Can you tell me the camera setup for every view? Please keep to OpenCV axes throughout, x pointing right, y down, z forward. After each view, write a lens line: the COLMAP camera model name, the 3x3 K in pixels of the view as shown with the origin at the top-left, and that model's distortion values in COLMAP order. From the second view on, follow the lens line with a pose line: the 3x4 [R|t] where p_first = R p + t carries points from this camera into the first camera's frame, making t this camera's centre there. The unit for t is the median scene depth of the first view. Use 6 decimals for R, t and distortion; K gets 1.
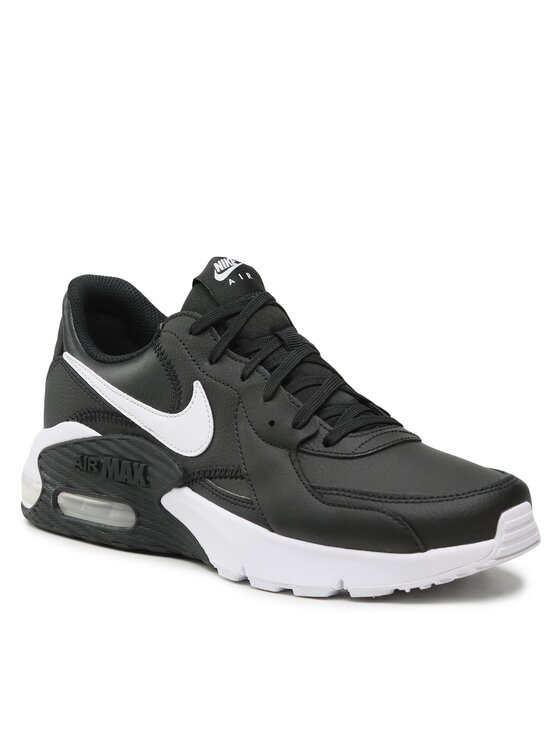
lens RADIAL K [[2201.0, 0, 280.3], [0, 2201.0, 372.8], [0, 0, 1]] dist [0.159811, 0.000000]
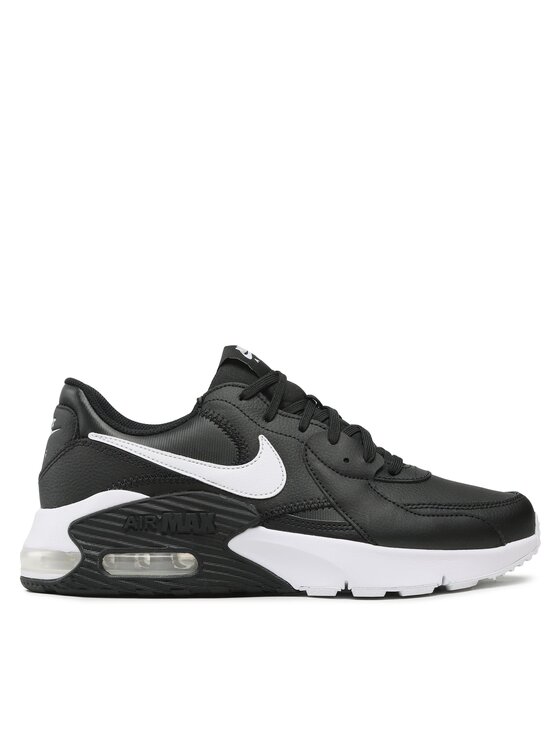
lens RADIAL K [[1222.2, 0, 279.0], [0, 1222.2, 372.5], [0, 0, 1]] dist [0.065566, 0.000000]
pose [[0.802132, 0.032810, 0.596245, -0.418545], [0.109010, 0.973666, -0.200230, 0.102513], [-0.587112, 0.225608, 0.777432, 0.473887]]
